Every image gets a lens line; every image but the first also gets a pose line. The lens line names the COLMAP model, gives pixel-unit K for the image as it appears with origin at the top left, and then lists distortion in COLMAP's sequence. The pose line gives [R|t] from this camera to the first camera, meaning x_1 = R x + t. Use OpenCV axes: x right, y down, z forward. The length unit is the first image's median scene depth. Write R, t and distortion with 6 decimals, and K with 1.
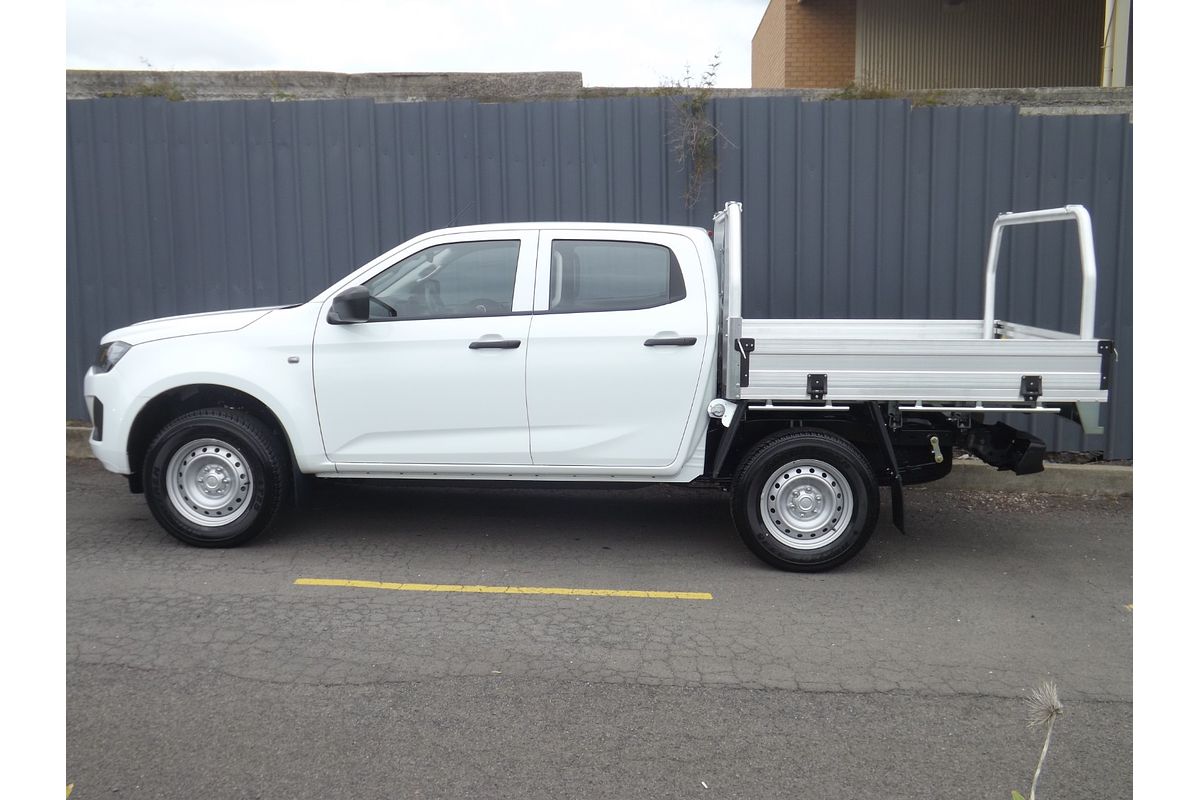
lens RADIAL K [[1334.2, 0, 572.5], [0, 1334.2, 414.1], [0, 0, 1]] dist [-0.030953, 0.000000]
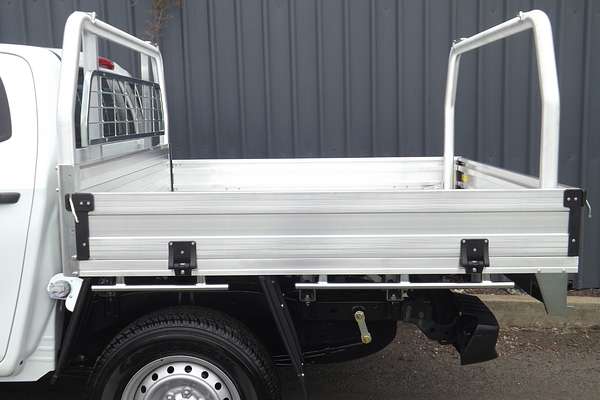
lens RADIAL K [[809.0, 0, 302.5], [0, 809.0, 197.7], [0, 0, 1]] dist [0.026380, 0.000000]
pose [[0.997881, -0.017556, 0.062655, 0.219042], [0.018357, 0.999757, -0.012238, -0.046420], [-0.062425, 0.013363, 0.997960, 0.550099]]
